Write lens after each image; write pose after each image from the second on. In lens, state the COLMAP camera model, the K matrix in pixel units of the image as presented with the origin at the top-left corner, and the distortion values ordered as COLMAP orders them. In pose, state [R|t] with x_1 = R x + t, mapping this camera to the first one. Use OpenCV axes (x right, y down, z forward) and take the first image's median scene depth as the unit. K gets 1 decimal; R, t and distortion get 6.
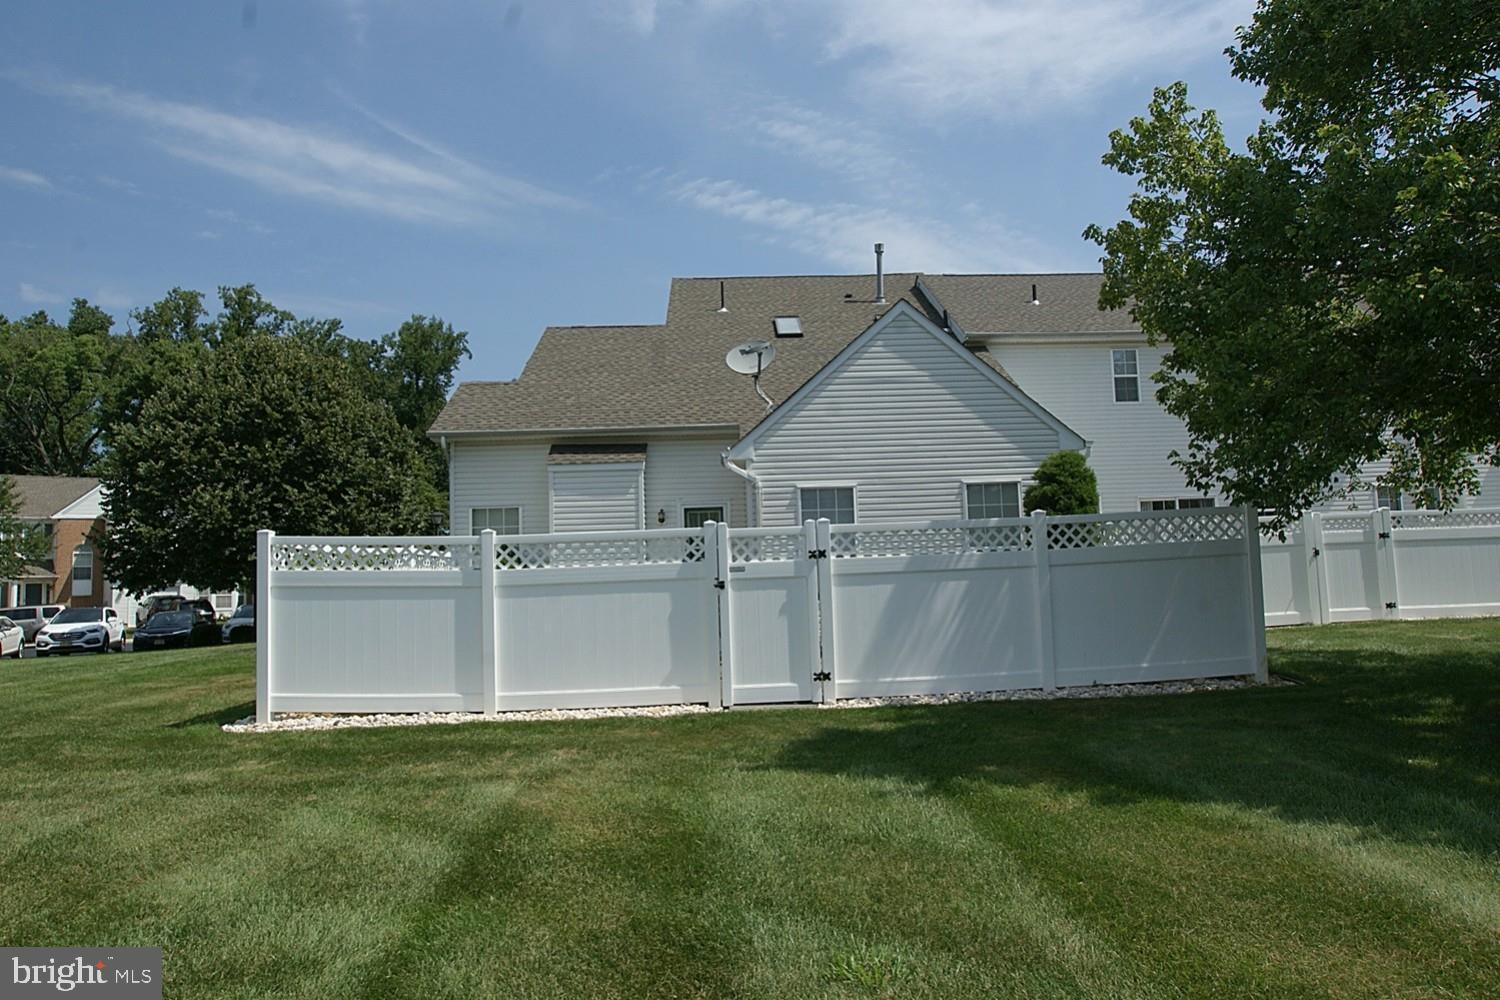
lens RADIAL K [[1026.9, 0, 750.0], [0, 1026.9, 500.0], [0, 0, 1]] dist [-0.052424, 0.000071]
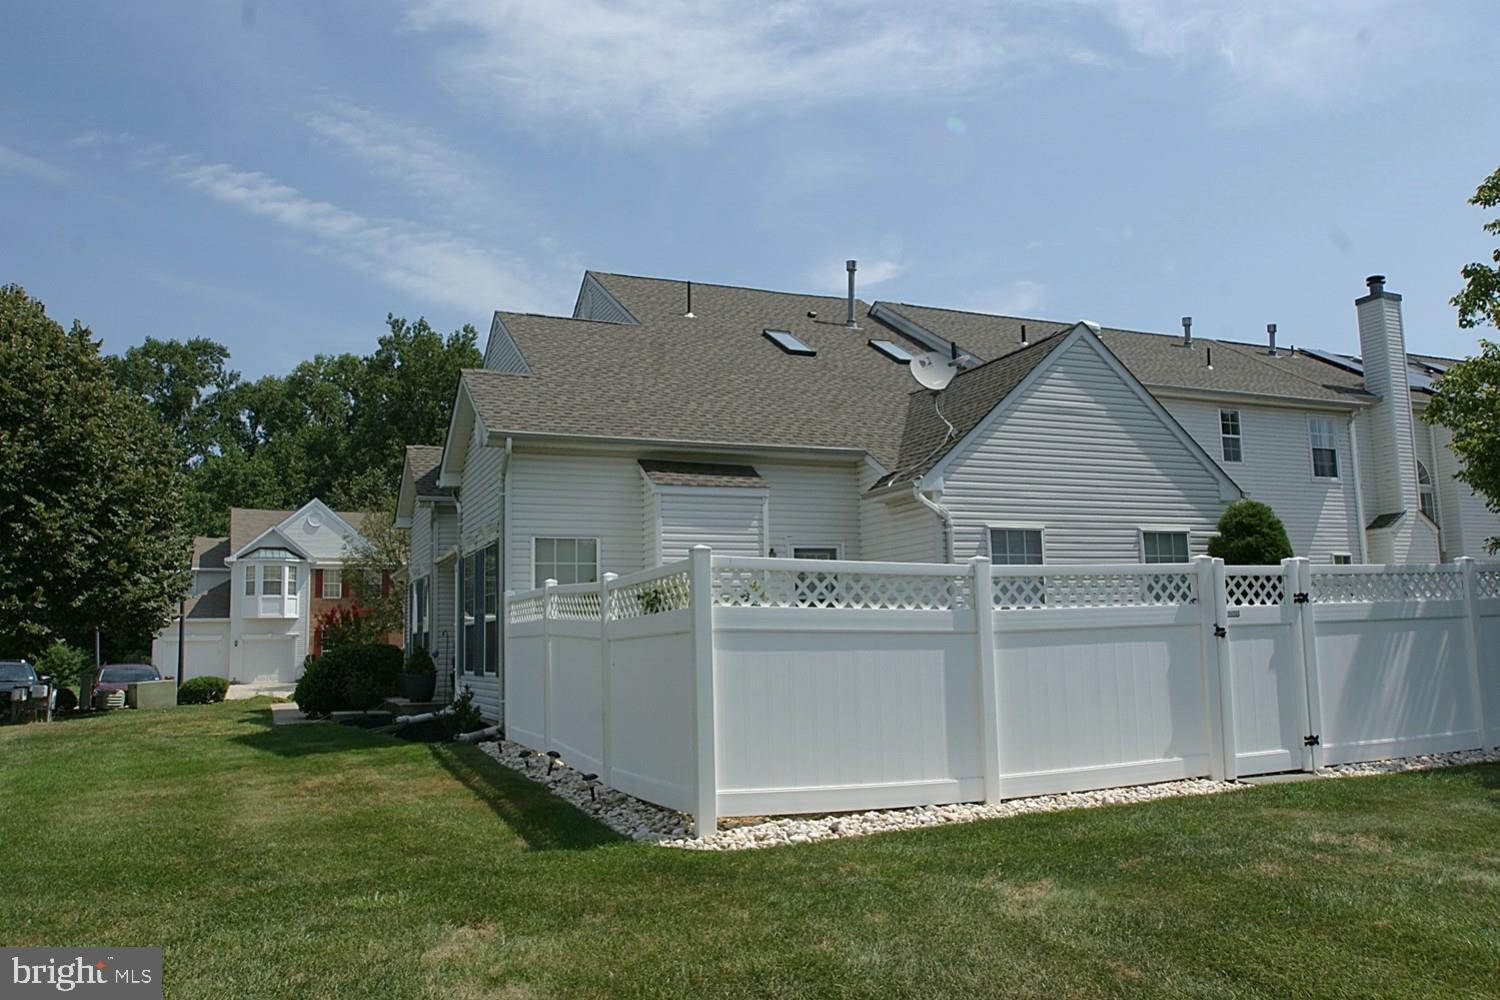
lens RADIAL K [[1160.8, 0, 743.9], [0, 1160.8, 495.9], [0, 0, 1]] dist [-0.065084, 0.089429]
pose [[0.927231, 0.055601, 0.370340, -0.499420], [-0.033901, 0.997319, -0.064853, 0.030949], [-0.372953, 0.047579, 0.926629, 0.185680]]
